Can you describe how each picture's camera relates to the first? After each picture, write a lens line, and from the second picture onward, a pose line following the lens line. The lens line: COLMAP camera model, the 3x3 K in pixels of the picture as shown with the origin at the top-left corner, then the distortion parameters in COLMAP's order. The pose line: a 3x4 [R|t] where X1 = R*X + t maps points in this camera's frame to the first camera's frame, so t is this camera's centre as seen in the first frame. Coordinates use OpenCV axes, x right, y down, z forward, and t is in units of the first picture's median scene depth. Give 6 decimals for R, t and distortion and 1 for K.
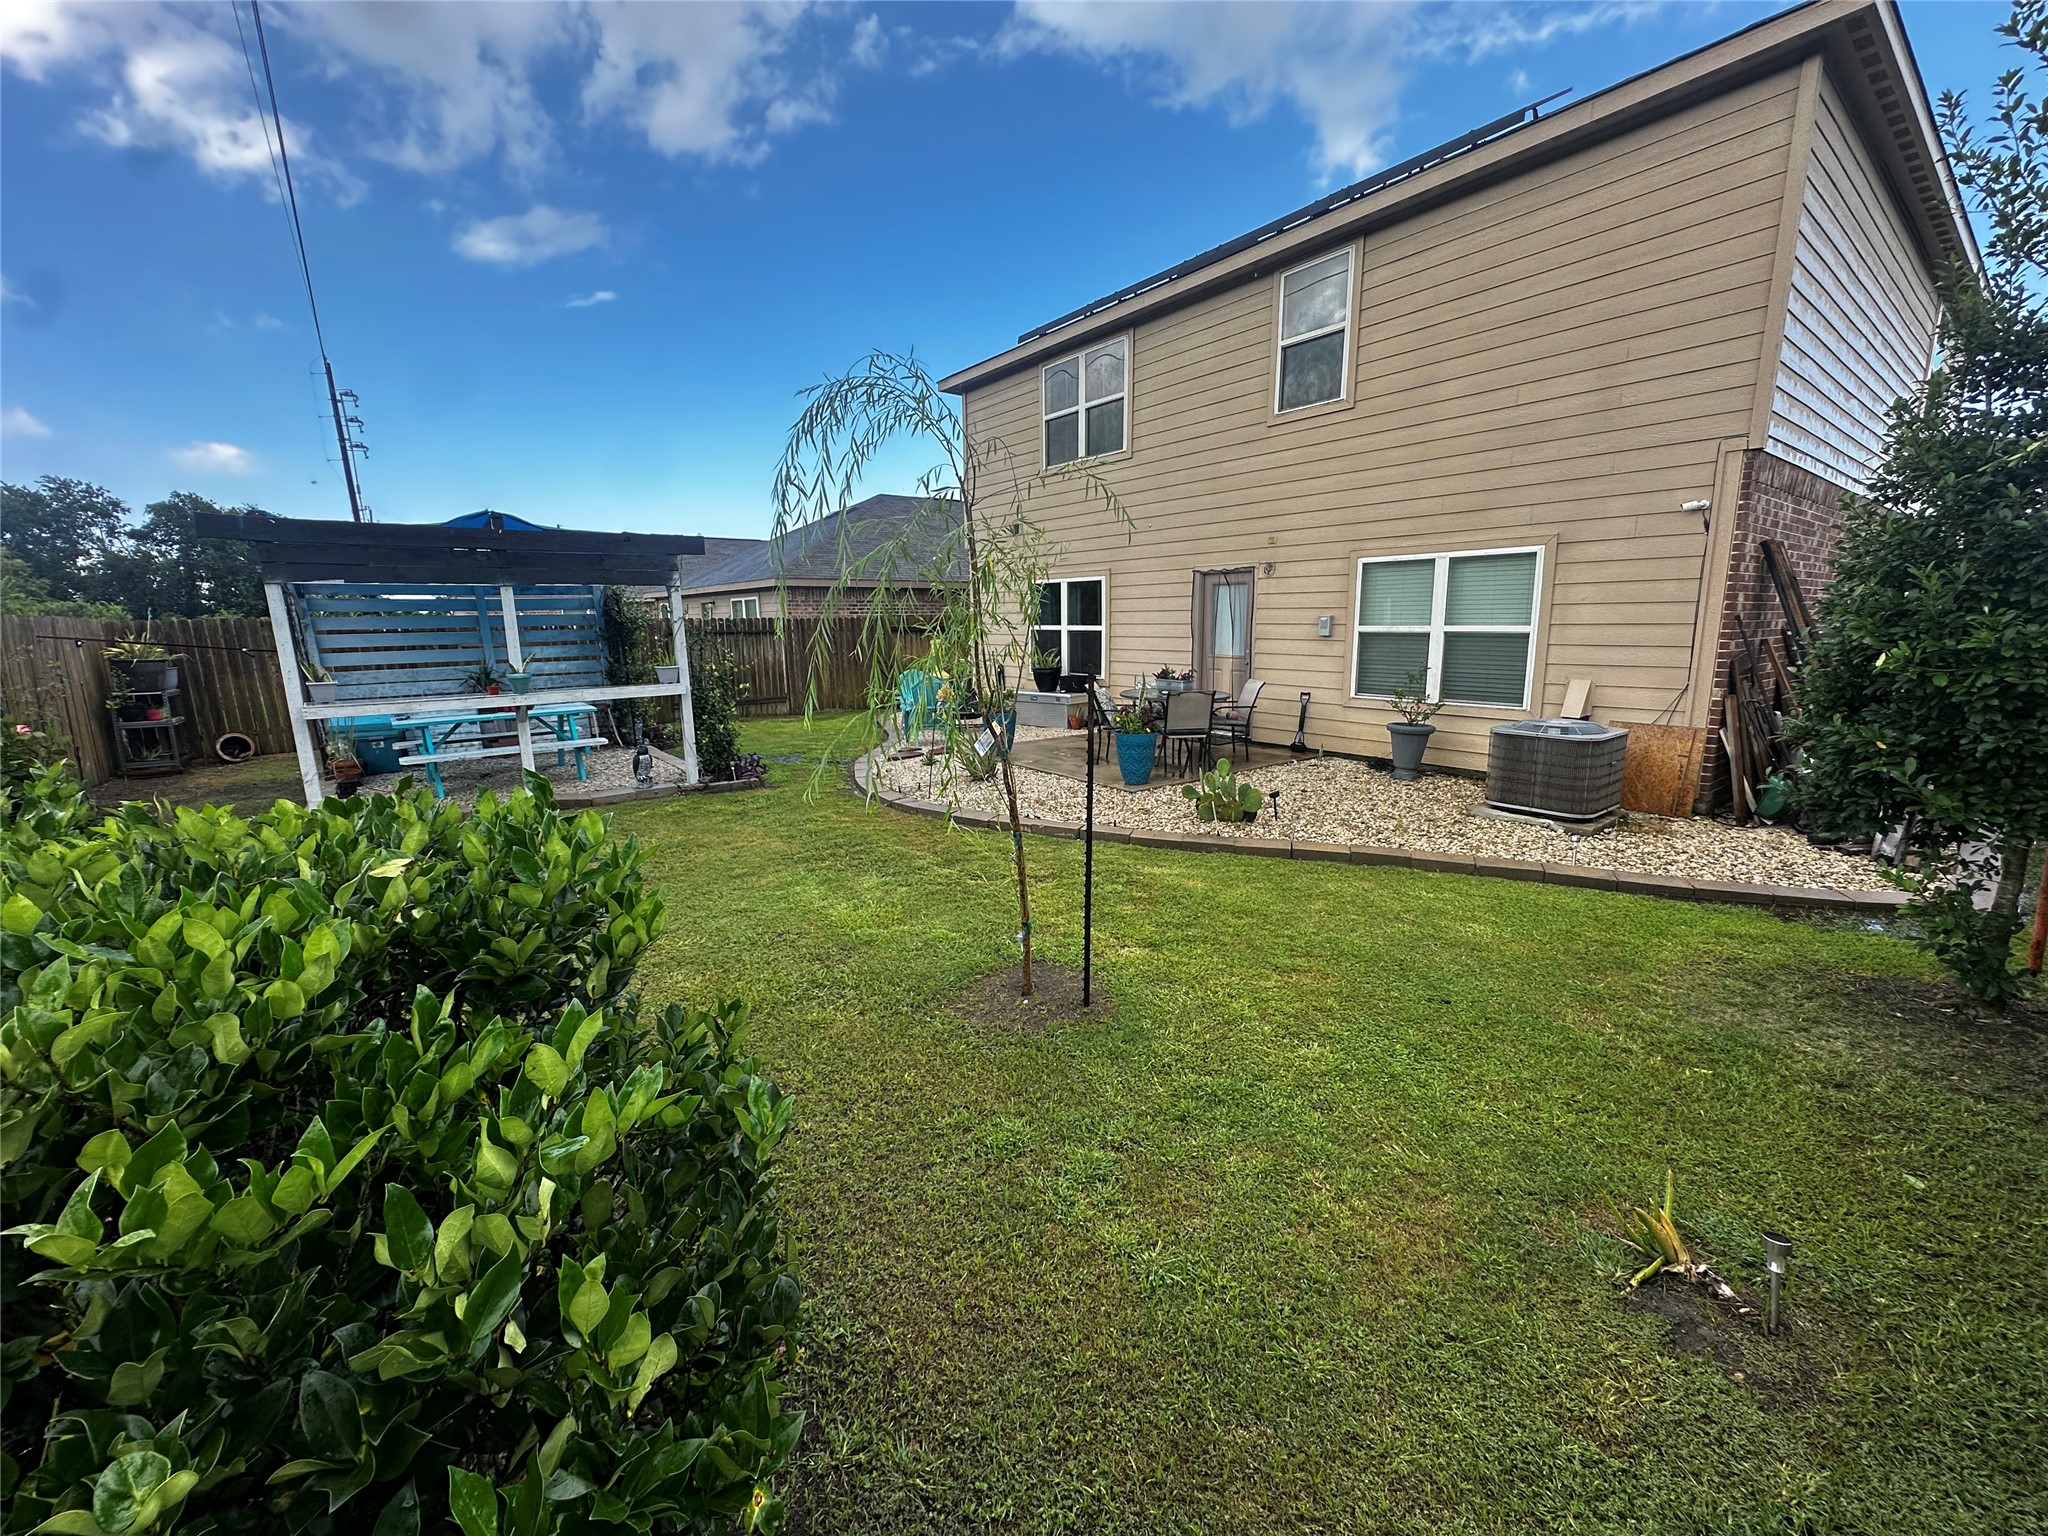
lens RADIAL K [[811.9, 0, 1015.8], [0, 811.9, 773.9], [0, 0, 1]] dist [-0.001680, -0.000360]
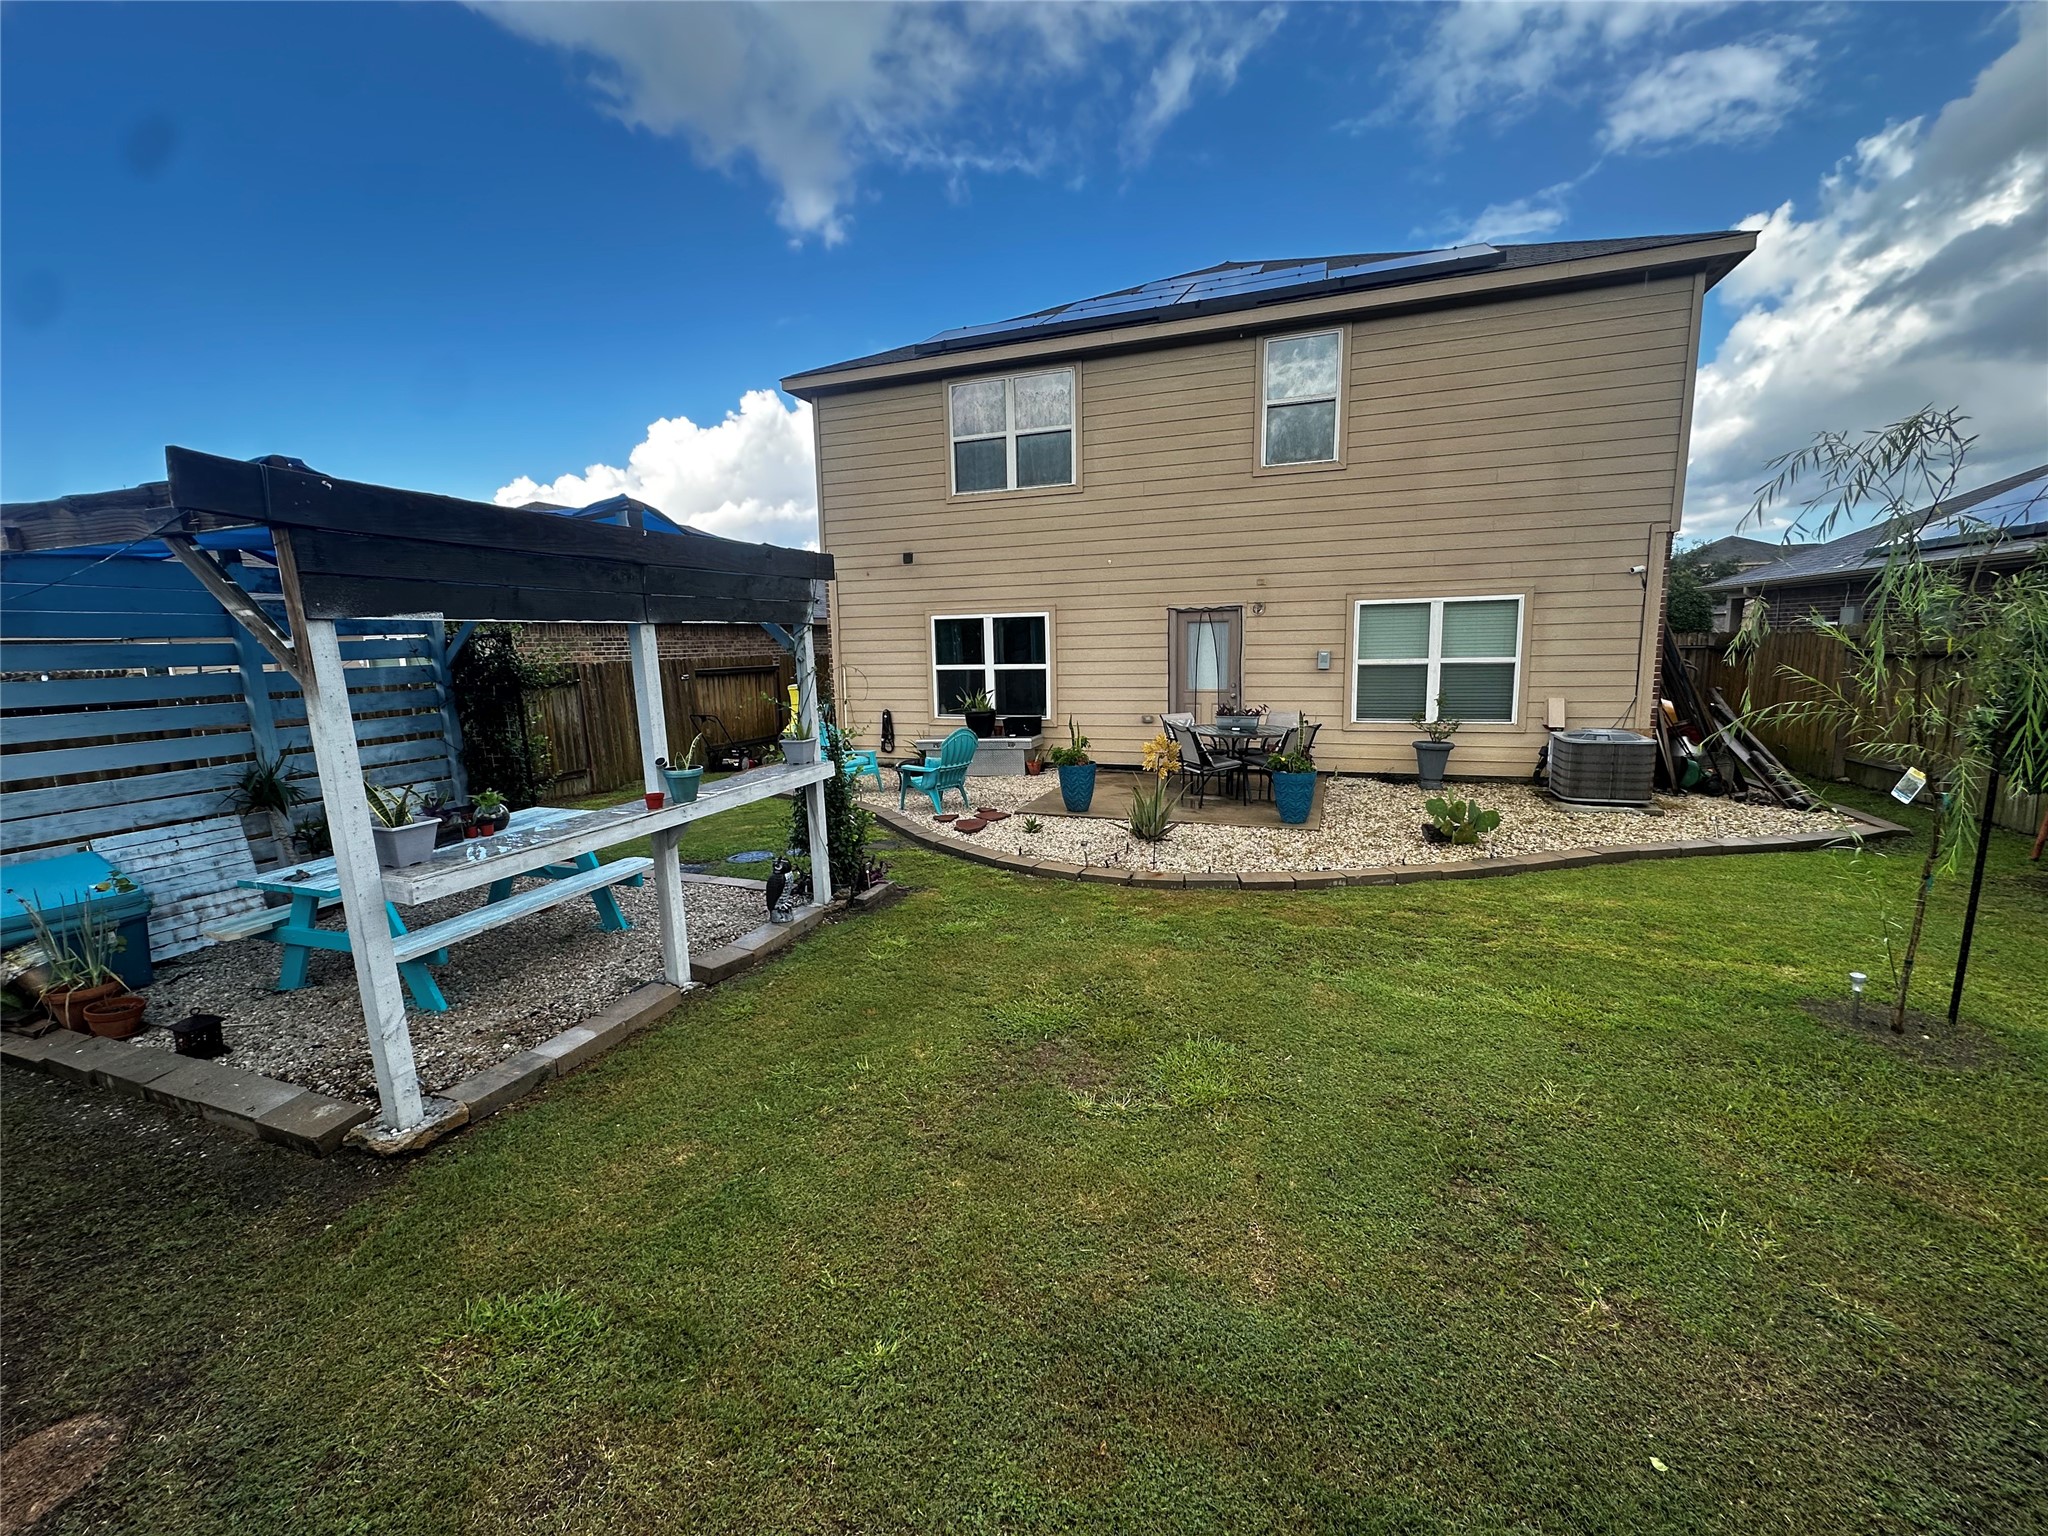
lens RADIAL K [[811.9, 0, 1011.1], [0, 811.9, 772.2], [0, 0, 1]] dist [-0.001680, -0.000360]
pose [[0.839875, -0.094307, 0.534524, -0.552636], [0.116239, 0.993194, -0.007410, -0.066810], [-0.530187, 0.068356, 0.845121, 0.279041]]
